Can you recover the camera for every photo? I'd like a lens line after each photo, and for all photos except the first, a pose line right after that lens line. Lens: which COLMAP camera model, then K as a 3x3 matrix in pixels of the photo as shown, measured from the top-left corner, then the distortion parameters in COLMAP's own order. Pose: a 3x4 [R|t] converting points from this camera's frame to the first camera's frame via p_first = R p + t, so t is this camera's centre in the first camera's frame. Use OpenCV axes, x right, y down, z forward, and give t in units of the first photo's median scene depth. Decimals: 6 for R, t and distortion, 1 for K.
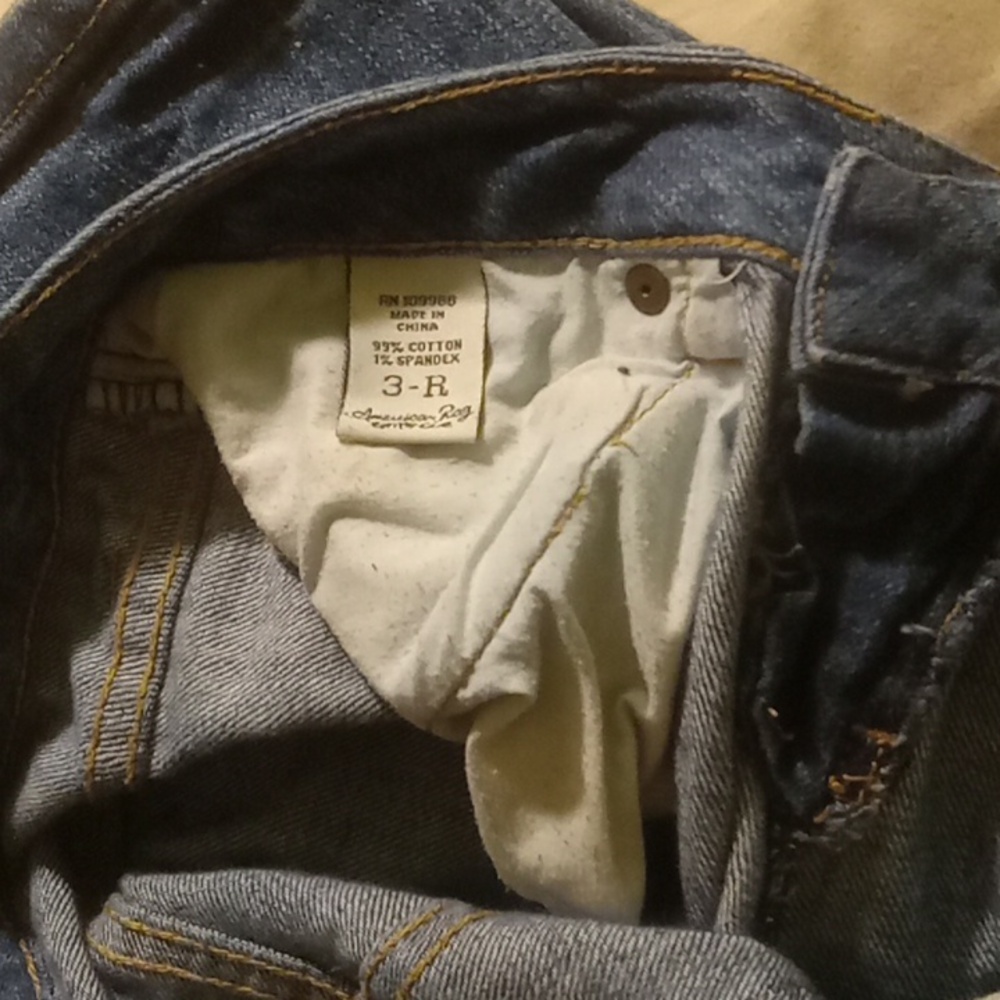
lens RADIAL K [[1353.2, 0, 500.0], [0, 1353.2, 500.0], [0, 0, 1]] dist [0.093905, 0.030915]
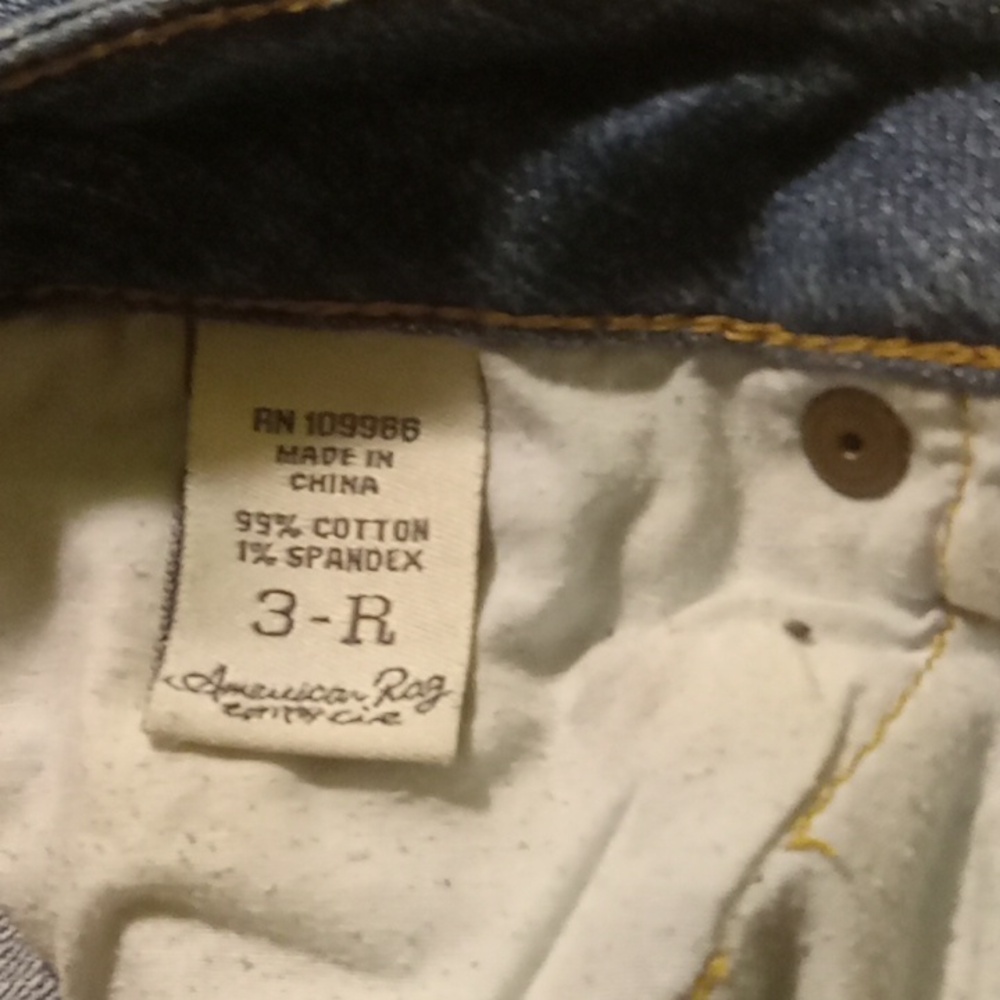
lens RADIAL K [[1351.0, 0, 500.0], [0, 1351.0, 500.0], [0, 0, 1]] dist [0.002286, -0.033529]
pose [[0.998076, 0.036750, 0.049939, -0.027757], [-0.039348, 0.997868, 0.052075, -0.151108], [-0.047919, -0.053940, 0.997394, 0.549456]]
